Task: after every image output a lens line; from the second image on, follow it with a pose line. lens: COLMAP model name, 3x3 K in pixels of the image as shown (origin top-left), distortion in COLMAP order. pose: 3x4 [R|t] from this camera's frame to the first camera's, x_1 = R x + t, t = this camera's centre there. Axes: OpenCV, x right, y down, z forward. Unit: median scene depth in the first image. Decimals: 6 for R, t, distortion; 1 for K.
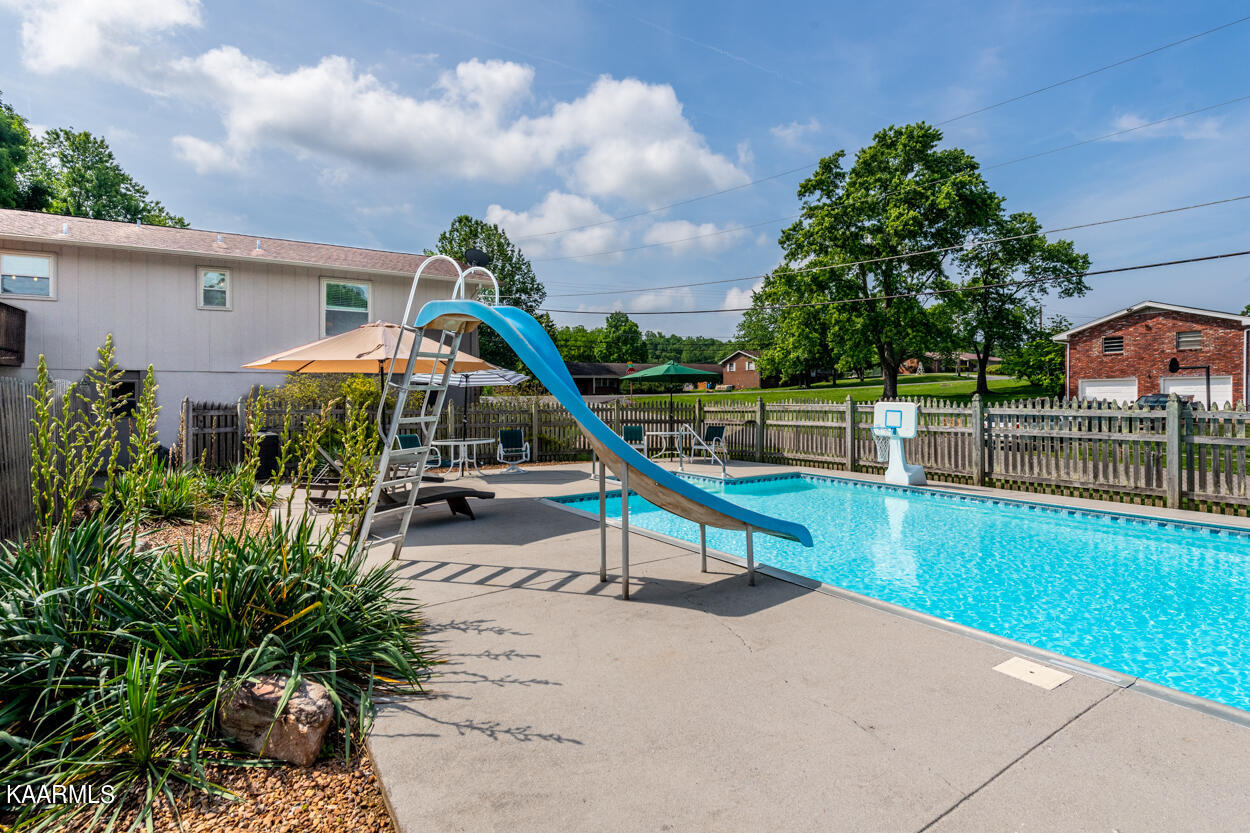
lens RADIAL K [[616.6, 0, 625.0], [0, 616.6, 416.5], [0, 0, 1]] dist [-0.026934, -0.000624]
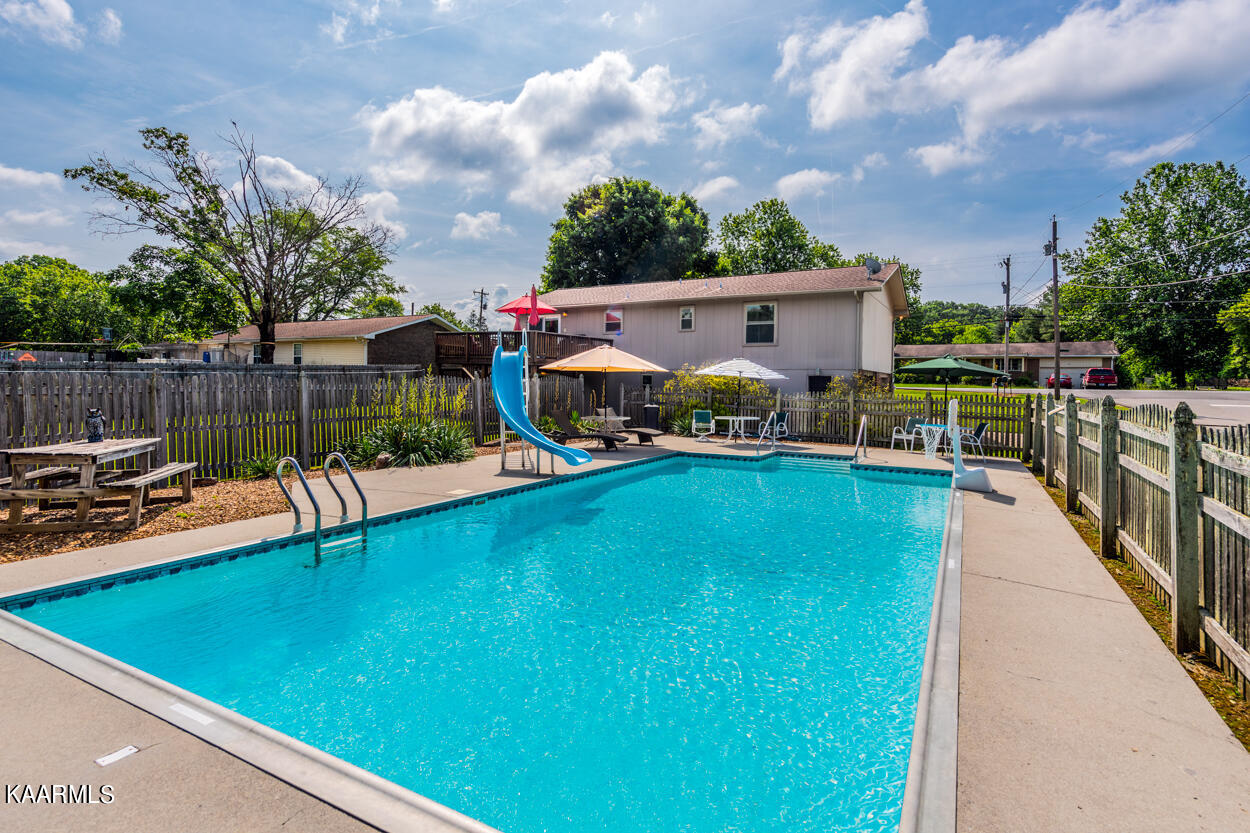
lens RADIAL K [[616.6, 0, 625.0], [0, 616.6, 416.5], [0, 0, 1]] dist [-0.026934, -0.000624]
pose [[0.475778, 0.060132, -0.877508, 0.663608], [-0.041476, 0.998084, 0.045906, -0.014131], [0.878587, 0.014555, 0.477360, 0.062548]]
